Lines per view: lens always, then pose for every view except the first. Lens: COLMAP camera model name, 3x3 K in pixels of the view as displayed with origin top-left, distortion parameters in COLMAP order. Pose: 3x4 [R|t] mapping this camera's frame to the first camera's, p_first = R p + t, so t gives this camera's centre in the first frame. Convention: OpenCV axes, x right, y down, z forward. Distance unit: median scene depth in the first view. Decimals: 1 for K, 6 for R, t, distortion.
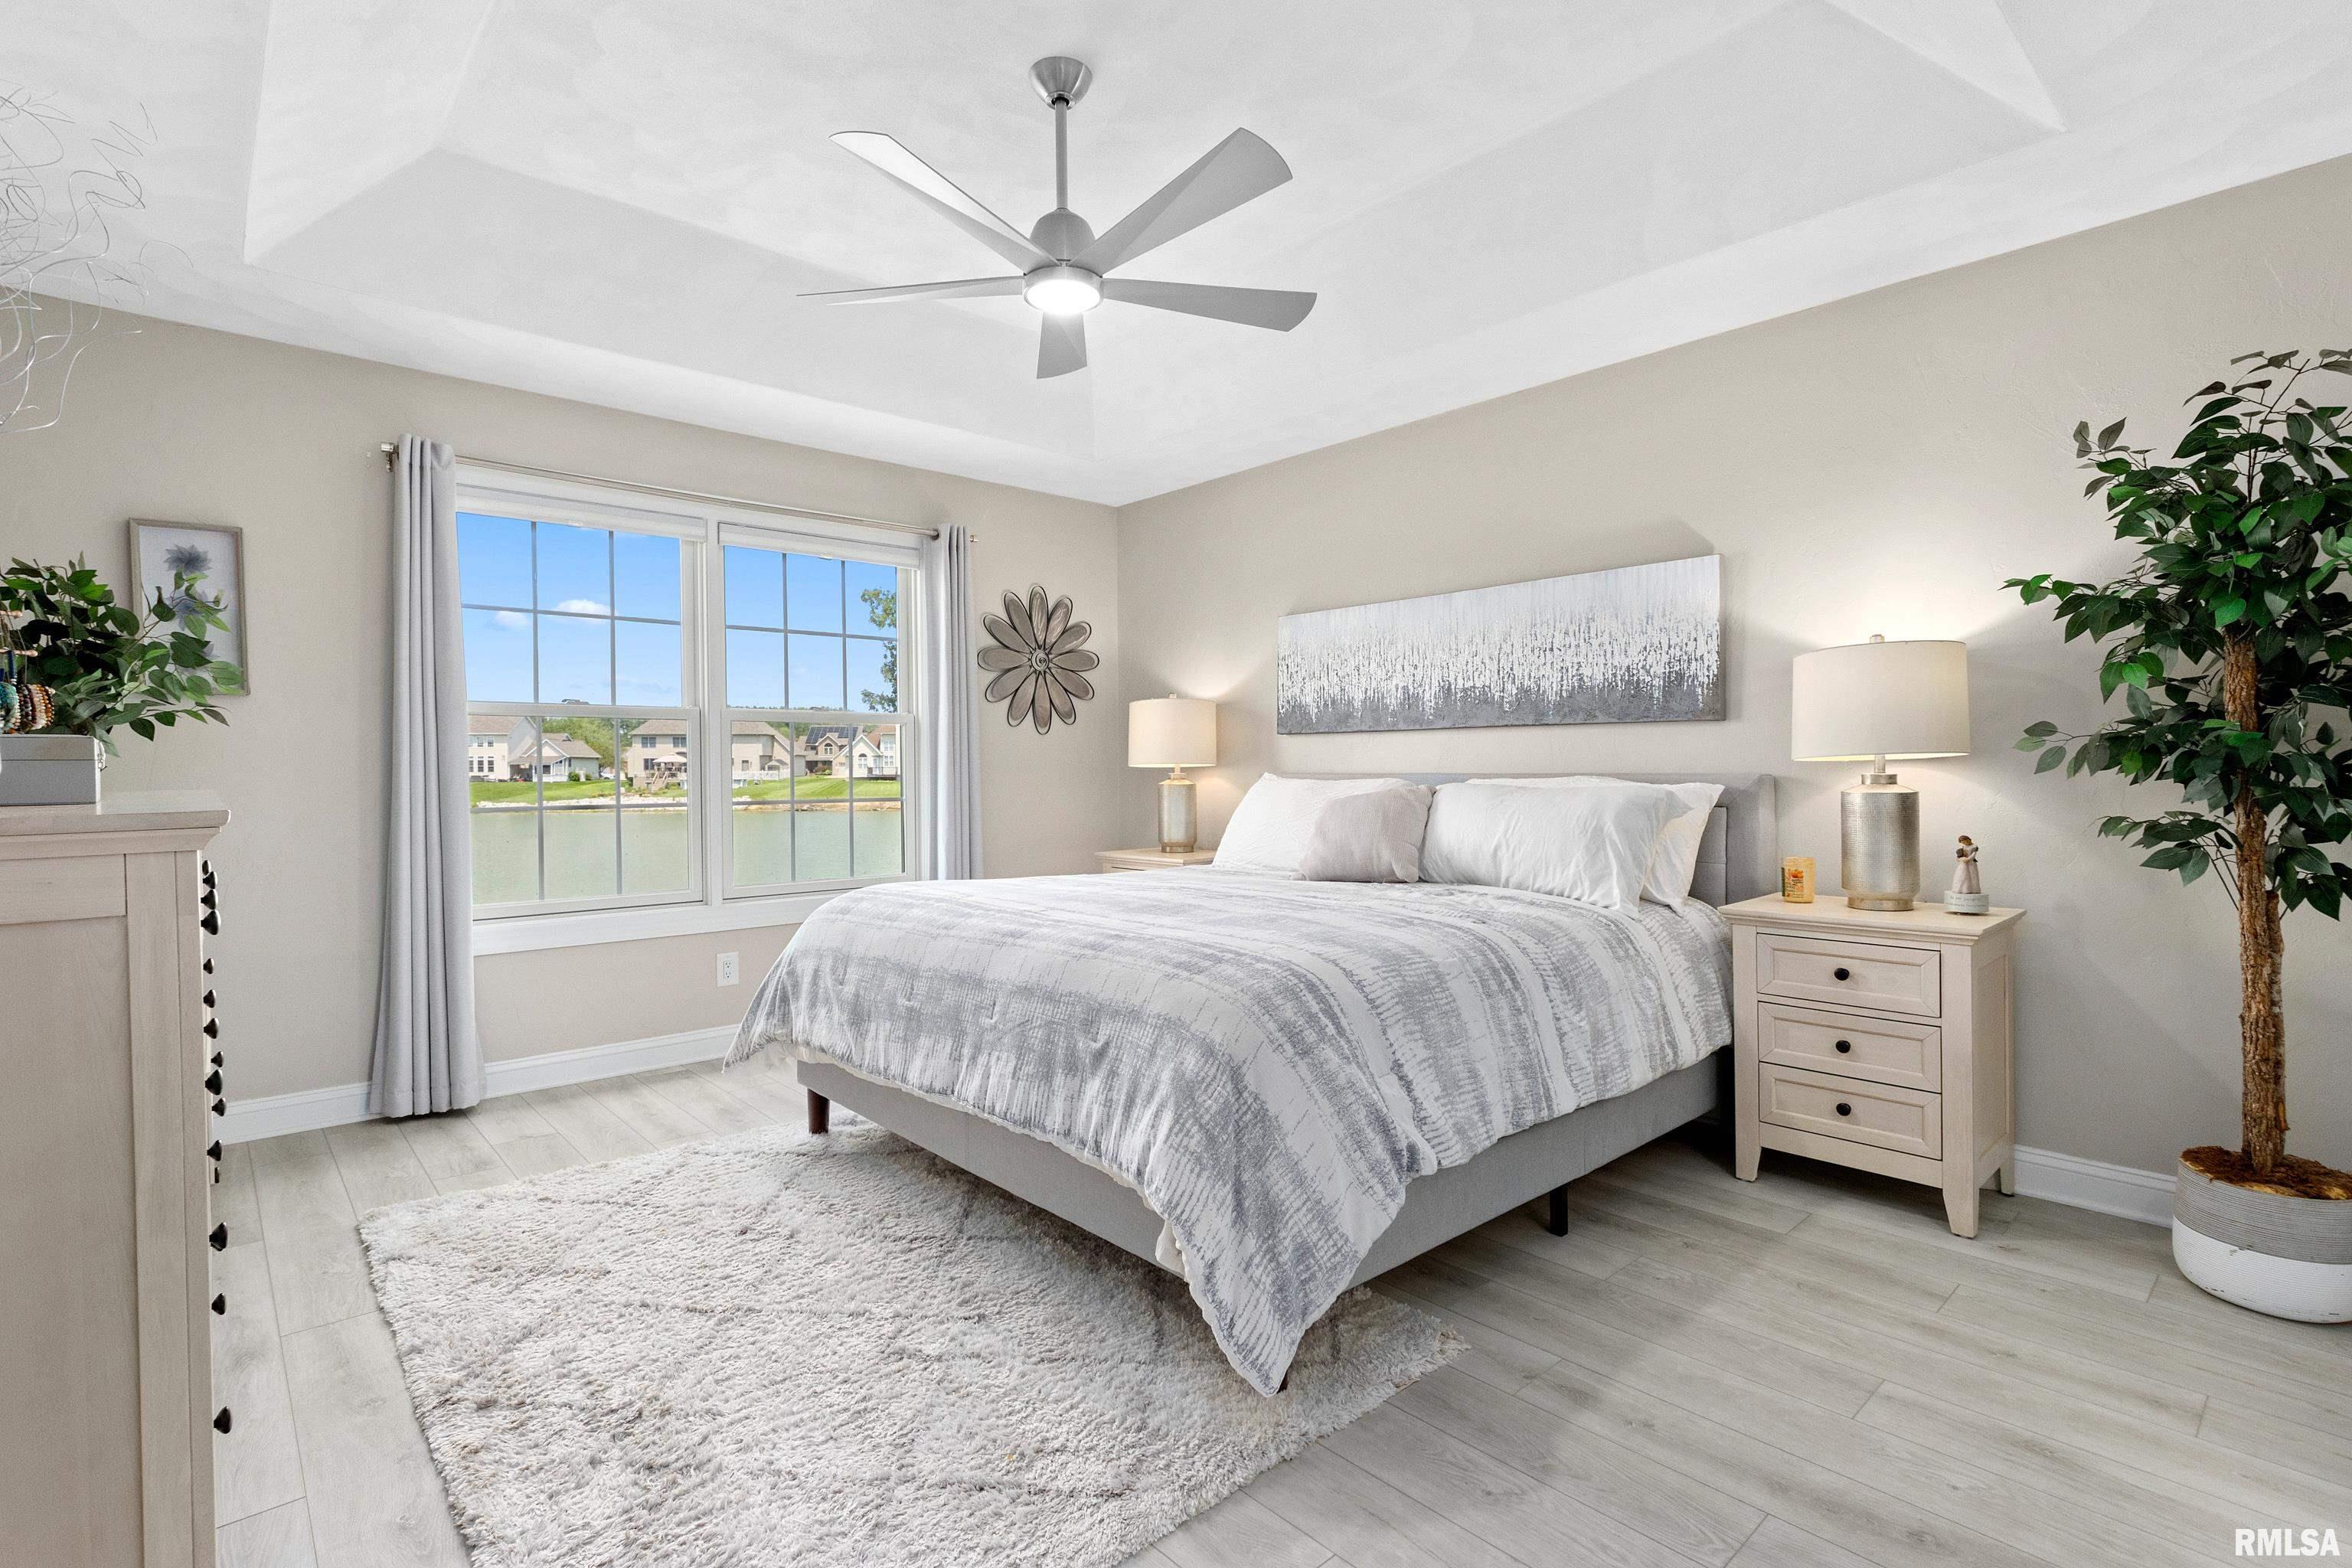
lens RADIAL K [[1101.1, 0, 1162.3], [0, 1101.1, 779.5], [0, 0, 1]] dist [-0.003459, 0.001312]
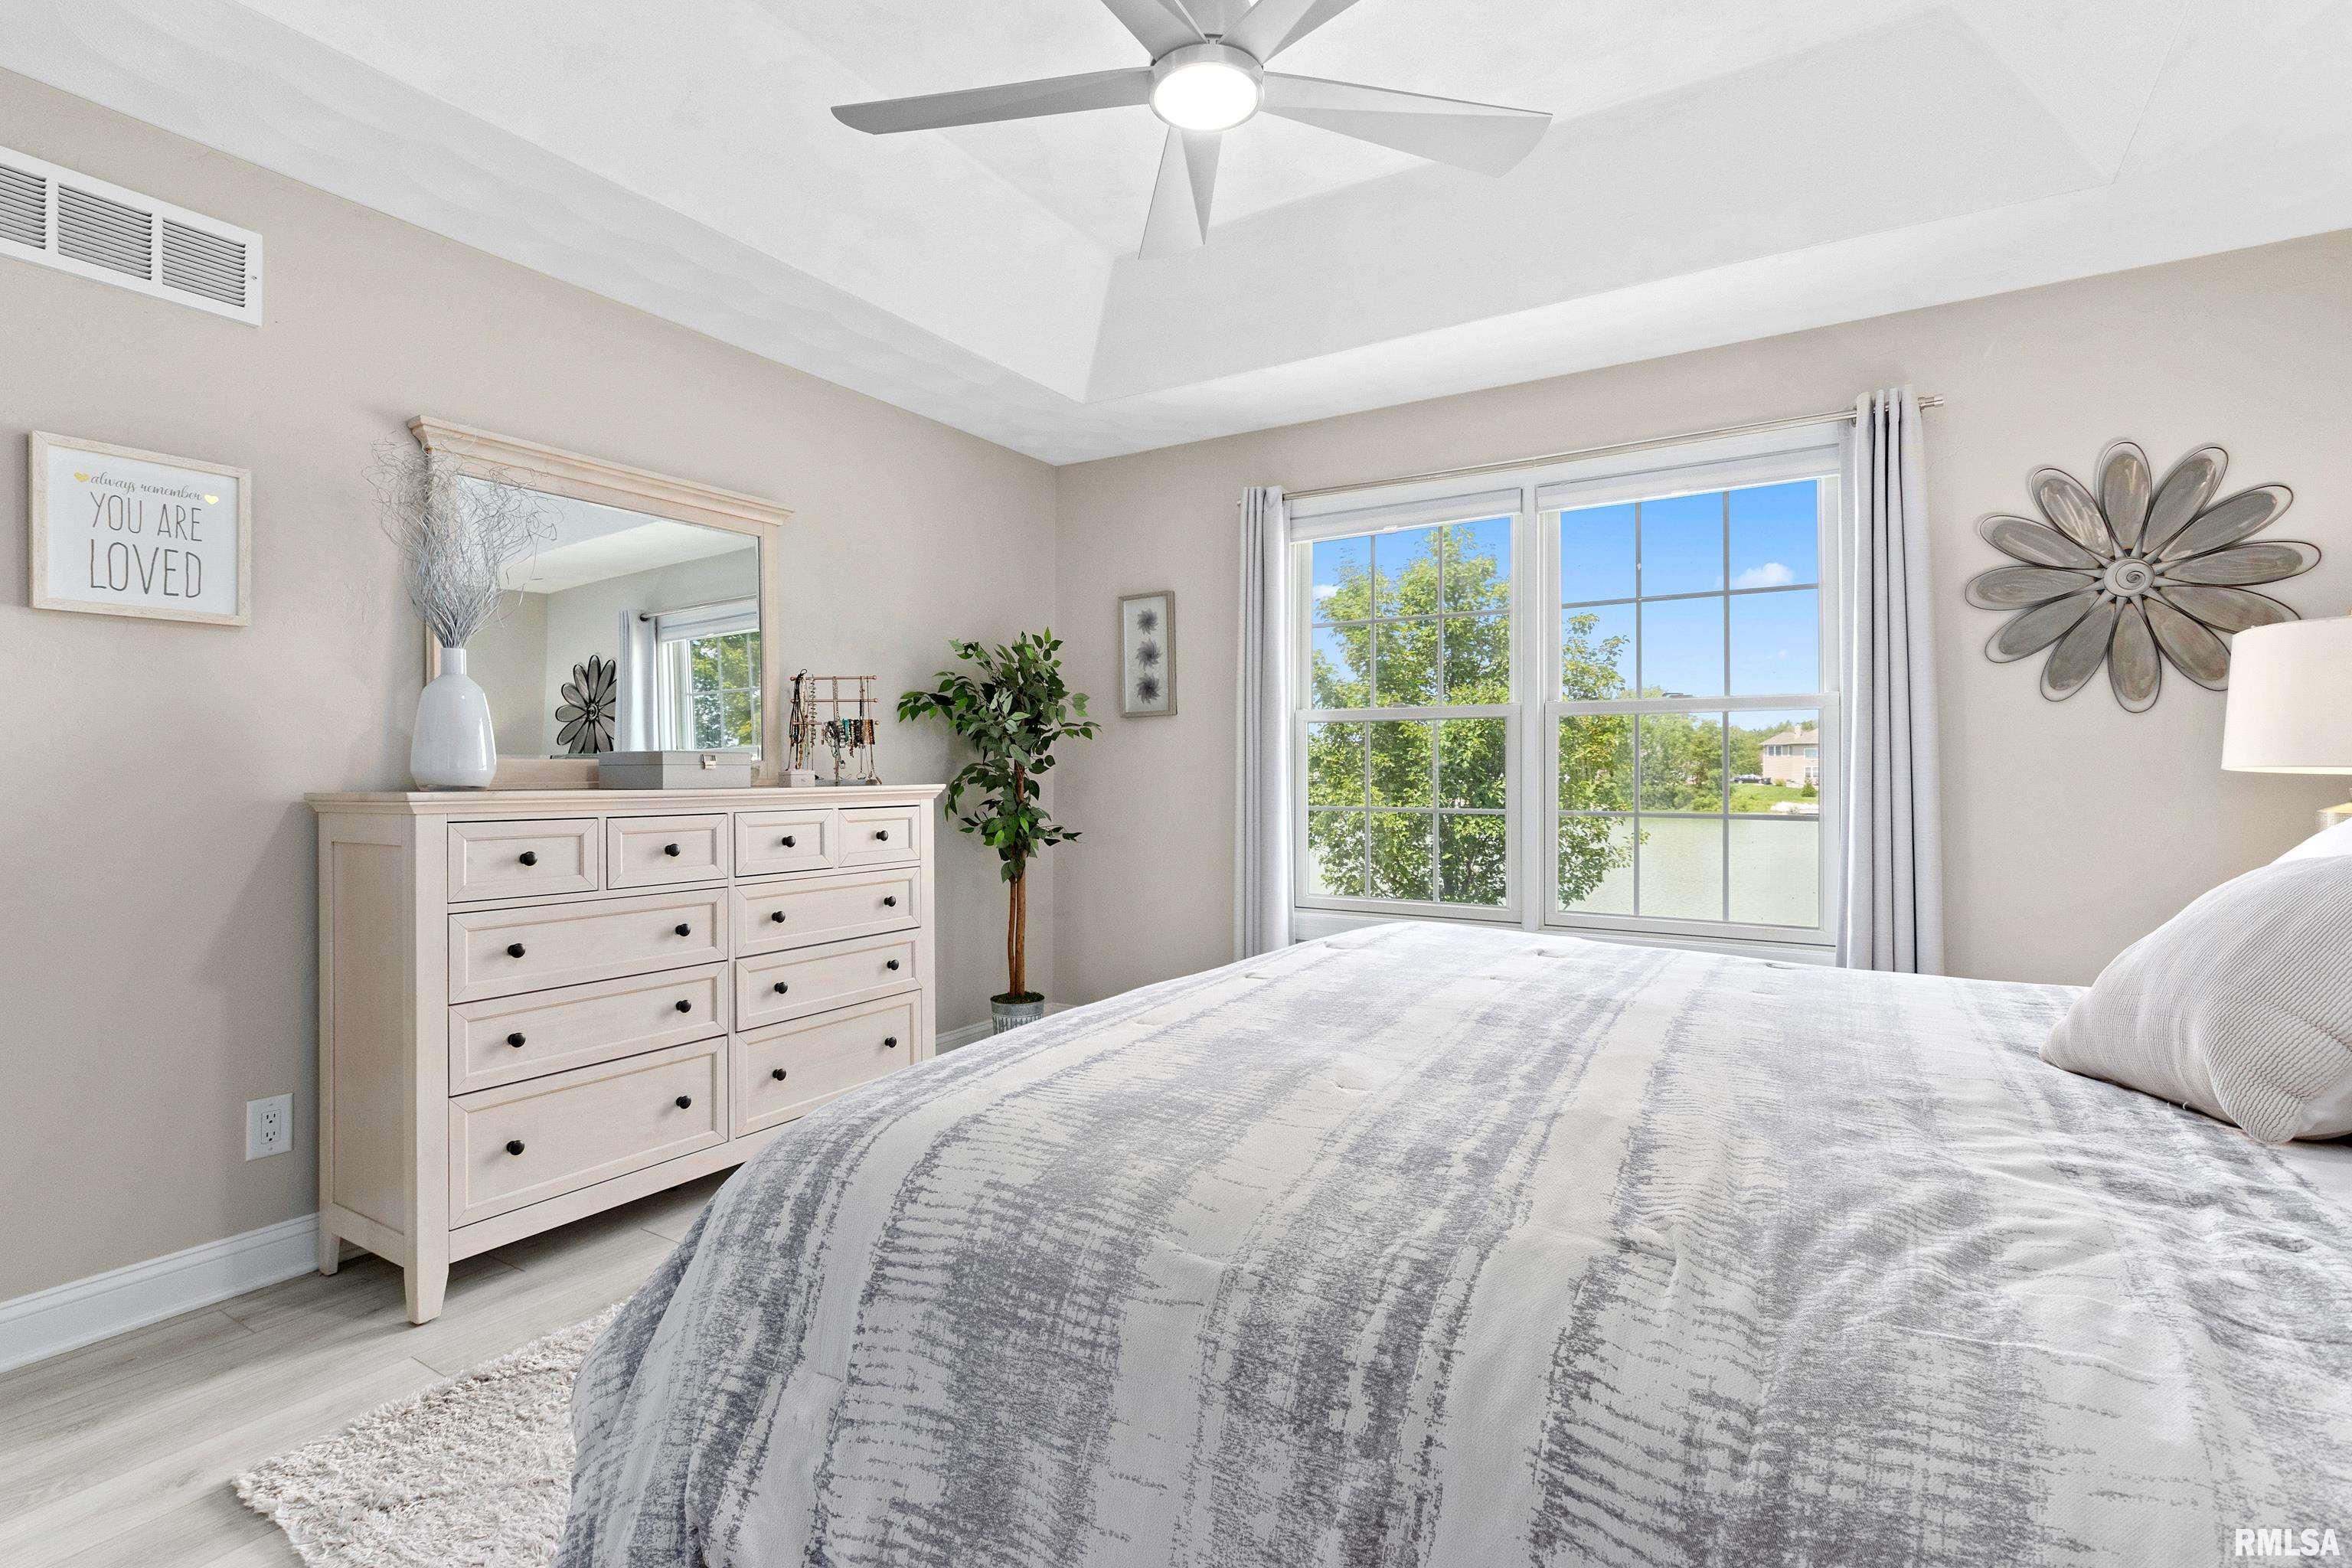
lens RADIAL K [[1101.1, 0, 1168.4], [0, 1101.1, 775.7], [0, 0, 1]] dist [-0.003459, 0.001312]
pose [[0.265254, 0.012896, -0.964092, 0.320232], [-0.008416, 0.999903, 0.011059, -0.010963], [0.964142, 0.005181, 0.265337, 0.431172]]
